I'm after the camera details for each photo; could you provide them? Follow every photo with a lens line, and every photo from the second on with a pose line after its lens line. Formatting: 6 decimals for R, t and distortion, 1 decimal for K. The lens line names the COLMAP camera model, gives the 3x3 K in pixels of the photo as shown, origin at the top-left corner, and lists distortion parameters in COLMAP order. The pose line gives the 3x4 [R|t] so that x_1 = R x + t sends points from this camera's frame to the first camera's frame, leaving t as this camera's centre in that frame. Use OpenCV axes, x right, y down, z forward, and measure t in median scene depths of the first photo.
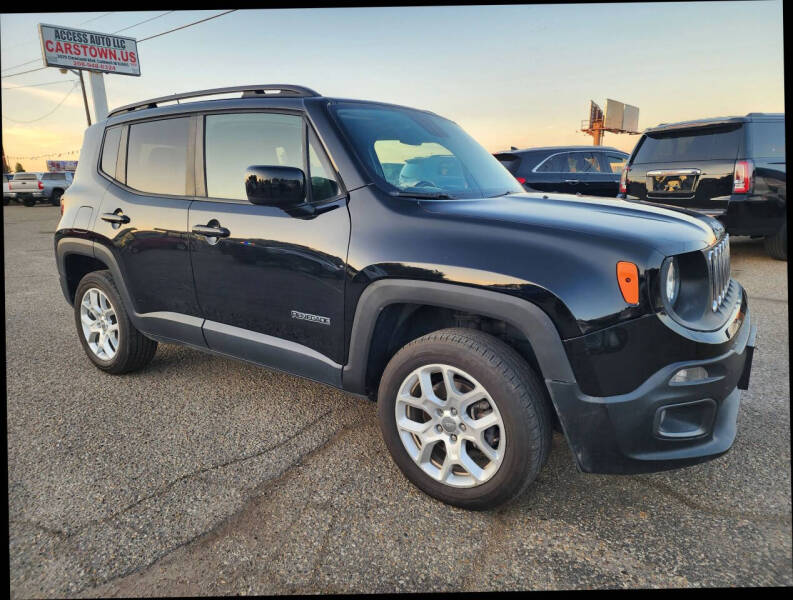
lens RADIAL K [[537.5, 0, 401.0], [0, 537.5, 291.1], [0, 0, 1]] dist [0.084015, -0.077862]
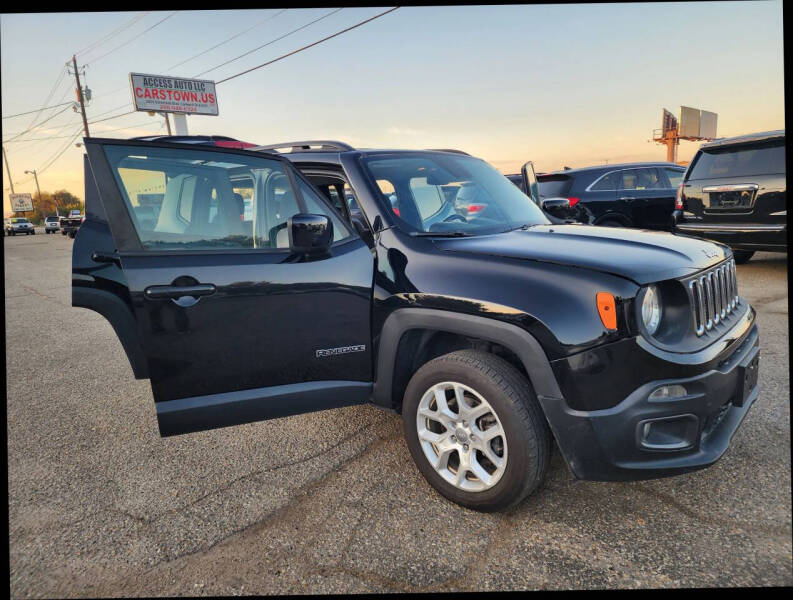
lens RADIAL K [[537.5, 0, 401.0], [0, 537.5, 291.1], [0, 0, 1]] dist [0.084015, -0.077862]
pose [[0.992360, -0.017427, -0.122138, 0.107615], [0.013197, 0.999288, -0.035358, -0.018264], [0.122668, 0.033476, 0.991883, -0.158238]]
